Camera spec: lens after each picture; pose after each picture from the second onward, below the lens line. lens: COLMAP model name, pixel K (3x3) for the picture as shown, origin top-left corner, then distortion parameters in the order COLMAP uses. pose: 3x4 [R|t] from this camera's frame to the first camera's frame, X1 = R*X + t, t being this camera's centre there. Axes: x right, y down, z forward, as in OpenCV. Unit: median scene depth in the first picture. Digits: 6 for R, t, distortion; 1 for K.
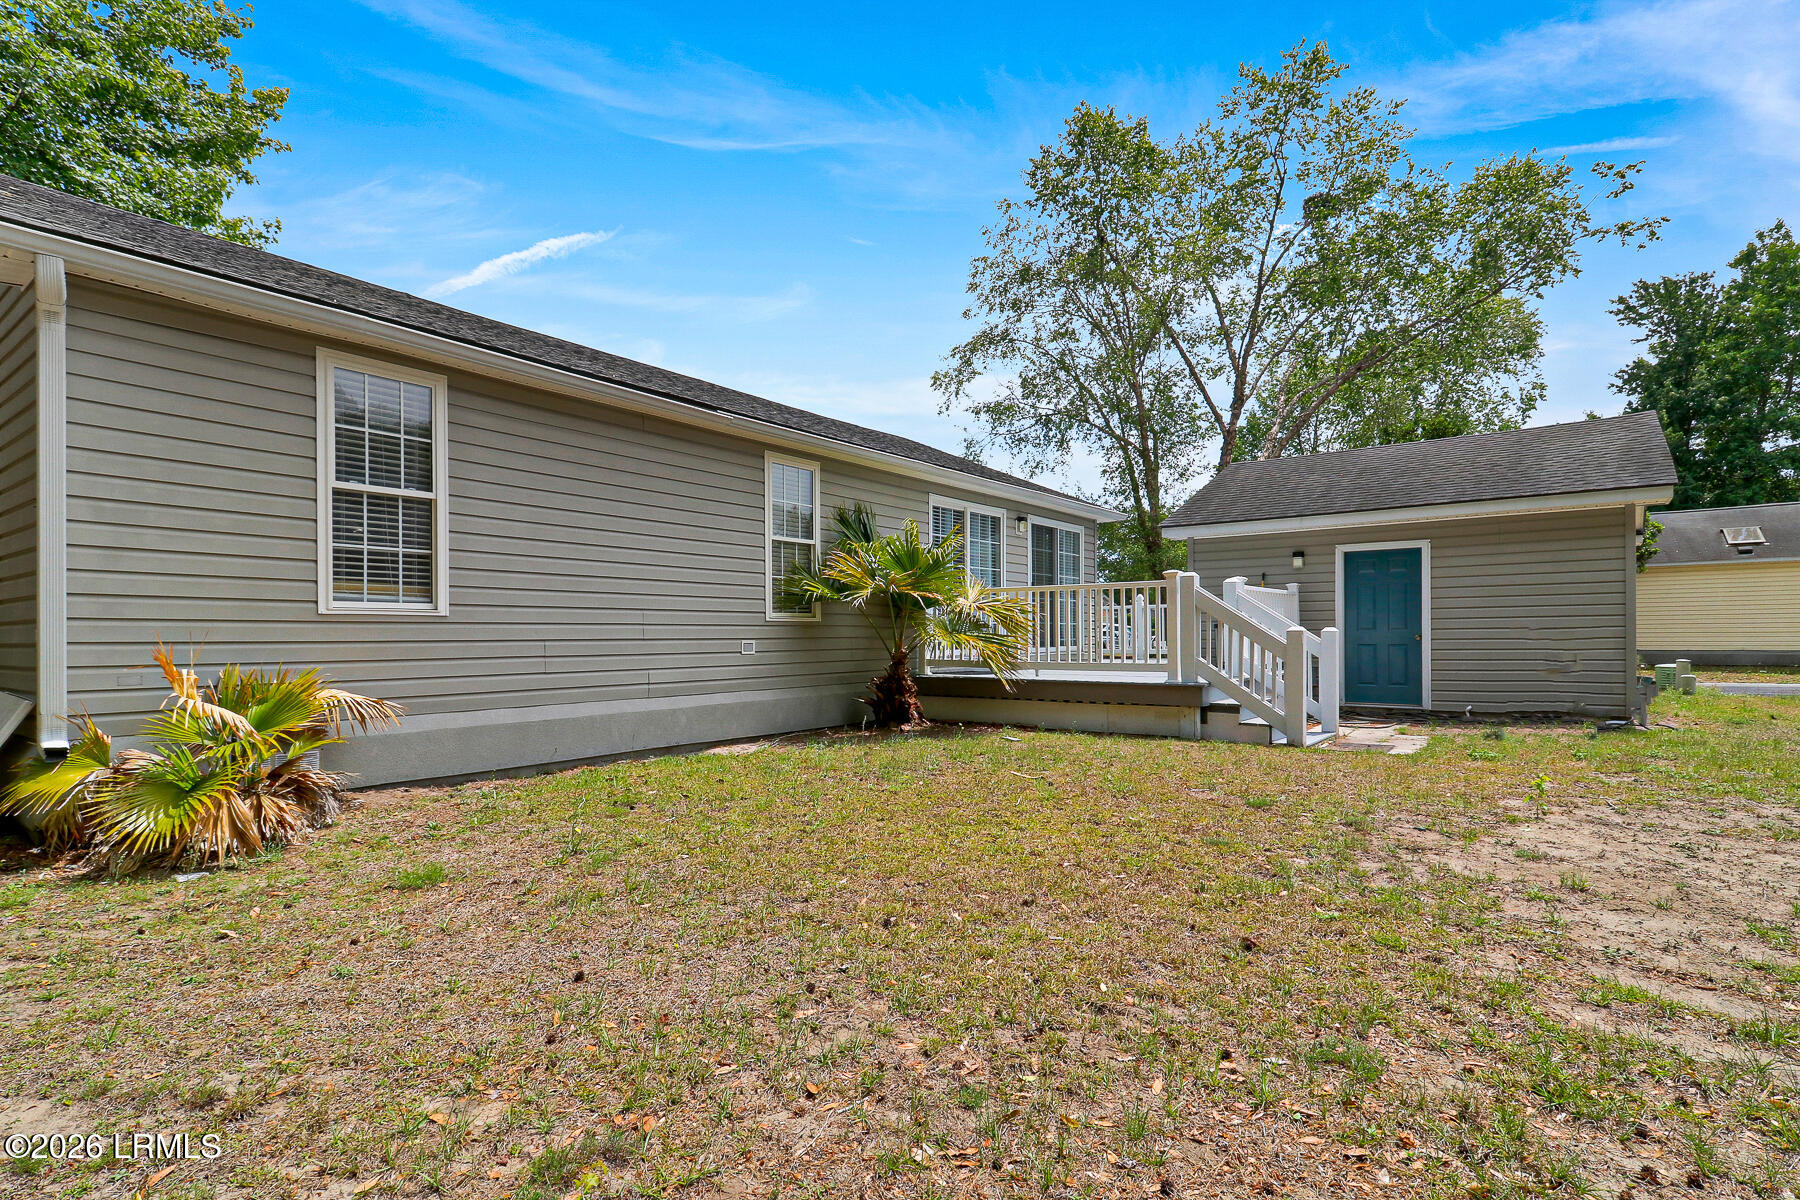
lens RADIAL K [[866.6, 0, 901.2], [0, 866.6, 615.7], [0, 0, 1]] dist [0.023987, -0.007085]
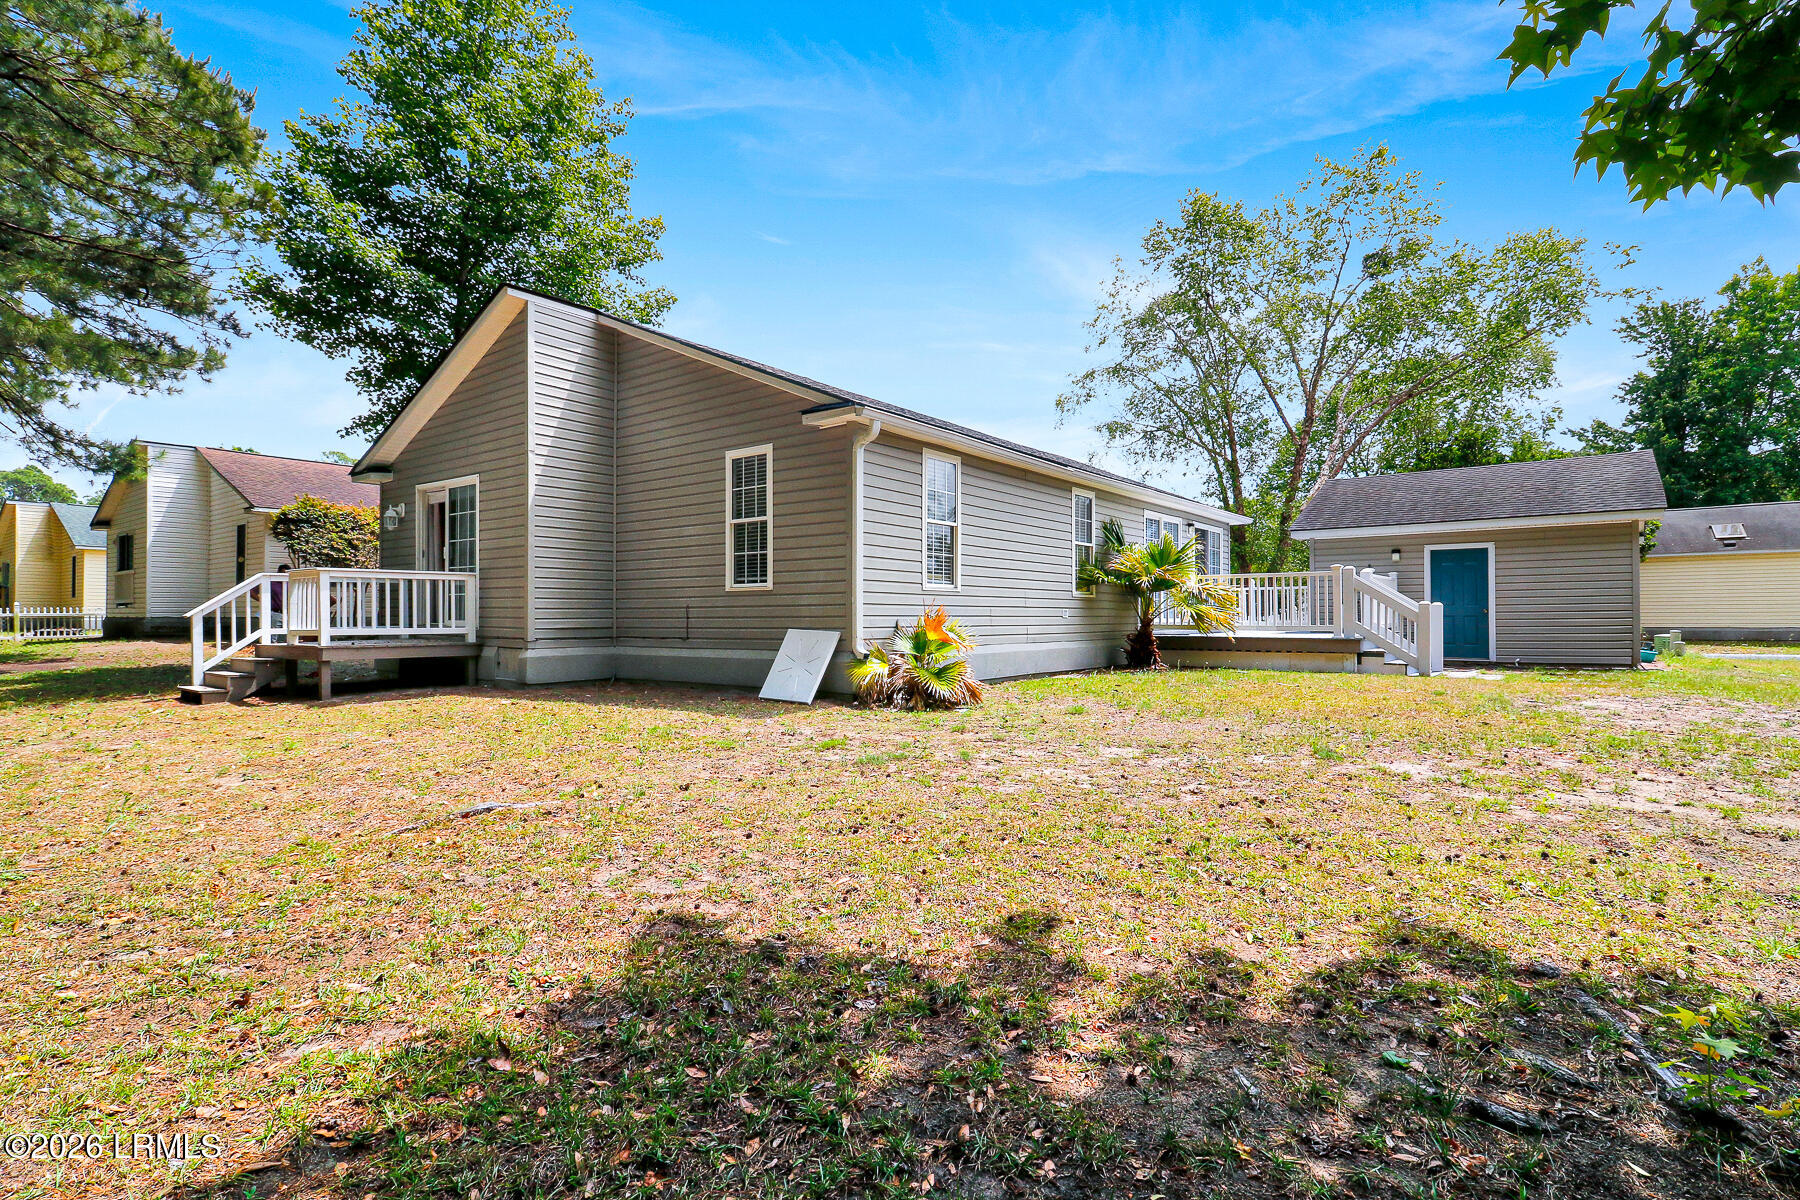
lens RADIAL K [[866.6, 0, 897.3], [0, 866.6, 586.4], [0, 0, 1]] dist [0.023987, -0.007085]
pose [[0.999989, 0.002950, -0.003704, -0.213327], [-0.002999, 0.999910, -0.013056, 0.003988], [0.003665, 0.013067, 0.999908, -0.252860]]
